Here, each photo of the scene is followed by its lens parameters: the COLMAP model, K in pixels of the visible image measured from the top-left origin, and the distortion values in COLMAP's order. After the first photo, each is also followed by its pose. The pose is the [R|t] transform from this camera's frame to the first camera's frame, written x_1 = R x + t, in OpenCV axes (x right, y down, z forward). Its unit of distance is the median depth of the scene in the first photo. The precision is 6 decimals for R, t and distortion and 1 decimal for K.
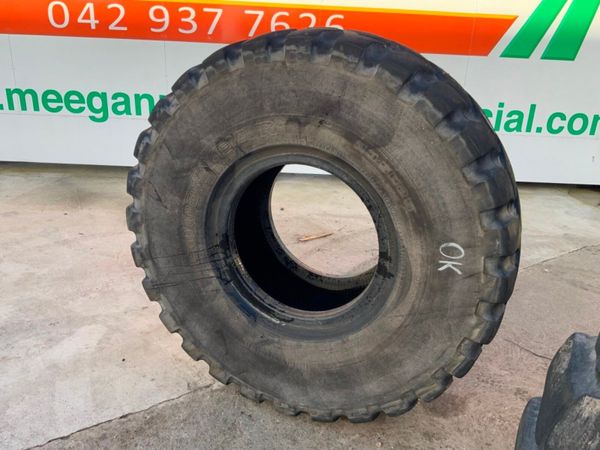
lens RADIAL K [[496.5, 0, 300.0], [0, 496.5, 225.0], [0, 0, 1]] dist [0.094474, -0.177966]
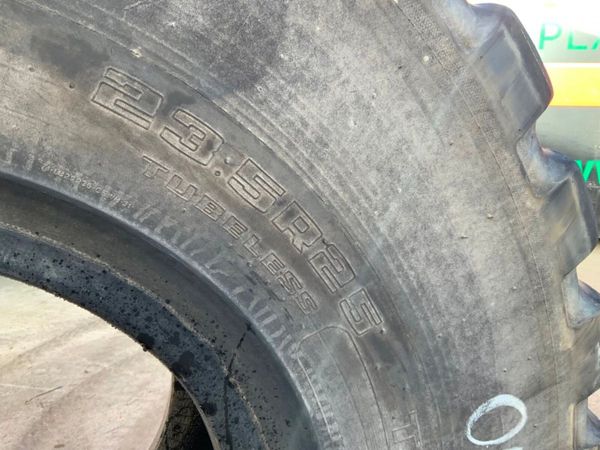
lens RADIAL K [[496.5, 0, 300.0], [0, 496.5, 225.0], [0, 0, 1]] dist [0.094474, -0.177966]
pose [[0.728608, -0.164610, 0.664856, 0.029514], [0.252585, 0.966851, -0.037425, -0.084588], [-0.636656, 0.195201, 0.746033, 0.828624]]
